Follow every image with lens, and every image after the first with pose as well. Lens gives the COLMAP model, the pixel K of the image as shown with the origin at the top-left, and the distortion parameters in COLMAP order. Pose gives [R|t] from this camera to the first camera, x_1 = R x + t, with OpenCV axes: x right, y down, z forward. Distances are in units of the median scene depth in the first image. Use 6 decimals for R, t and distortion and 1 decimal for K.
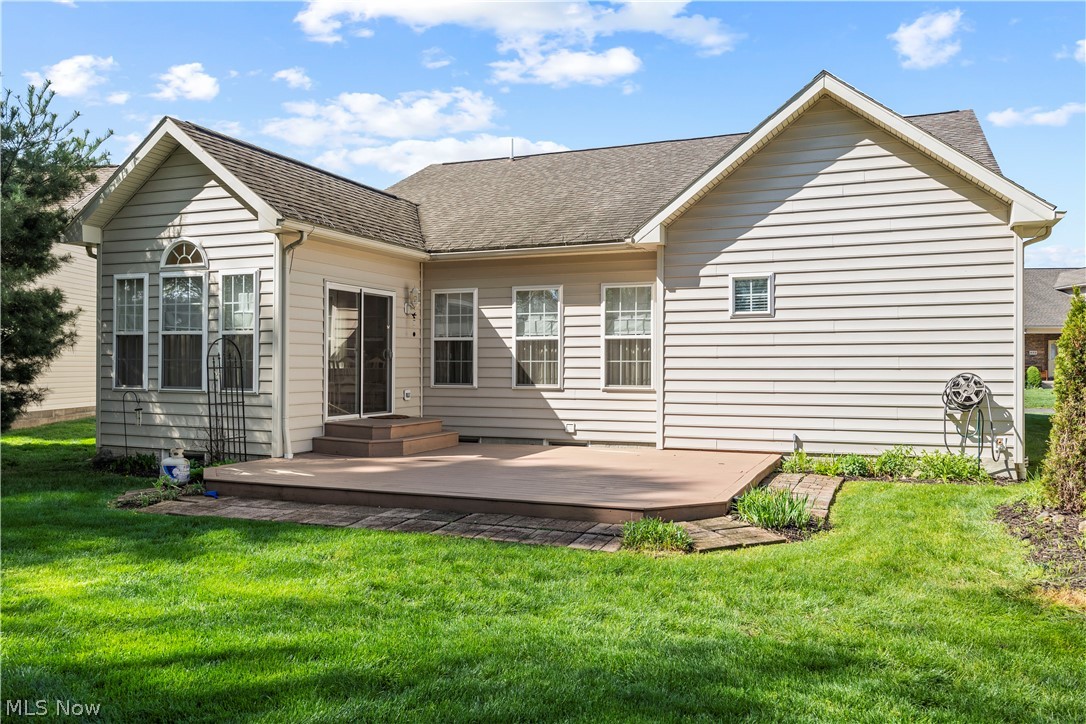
lens RADIAL K [[853.1, 0, 536.3], [0, 853.1, 385.6], [0, 0, 1]] dist [0.007504, -0.005821]
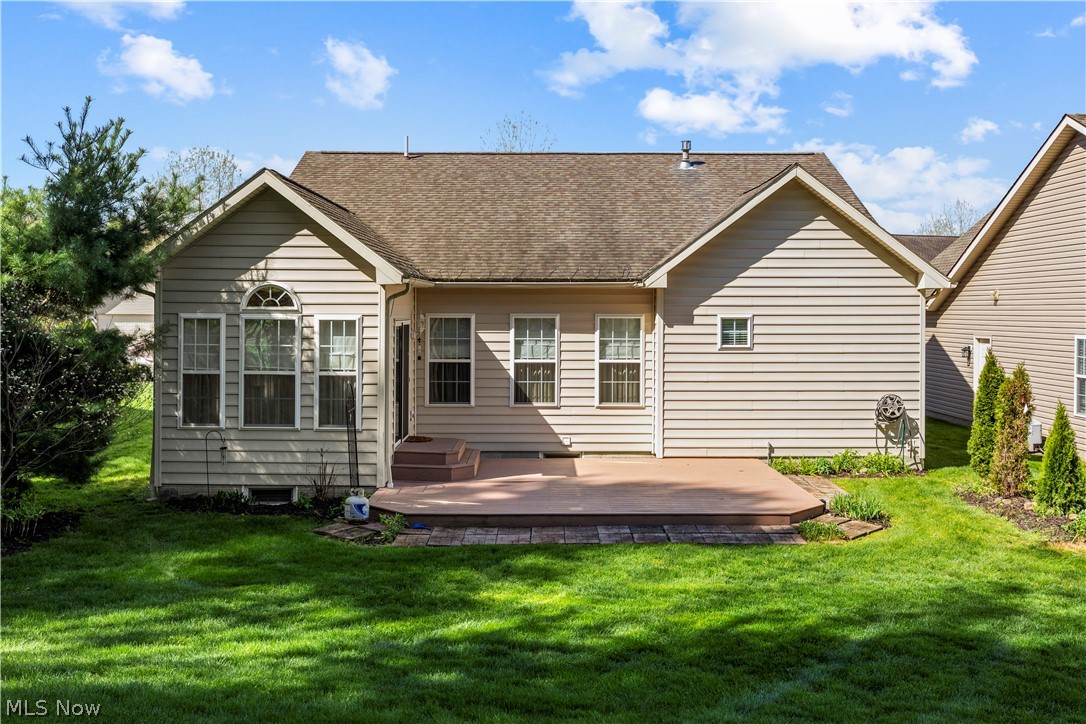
lens RADIAL K [[1088.9, 0, 543.6], [0, 1088.9, 357.7], [0, 0, 1]] dist [0.004967, 0.000000]
pose [[0.919447, -0.018203, 0.392792, -0.624696], [0.008284, 0.999603, 0.026935, -0.112595], [-0.393126, -0.021512, 0.919233, -0.348701]]
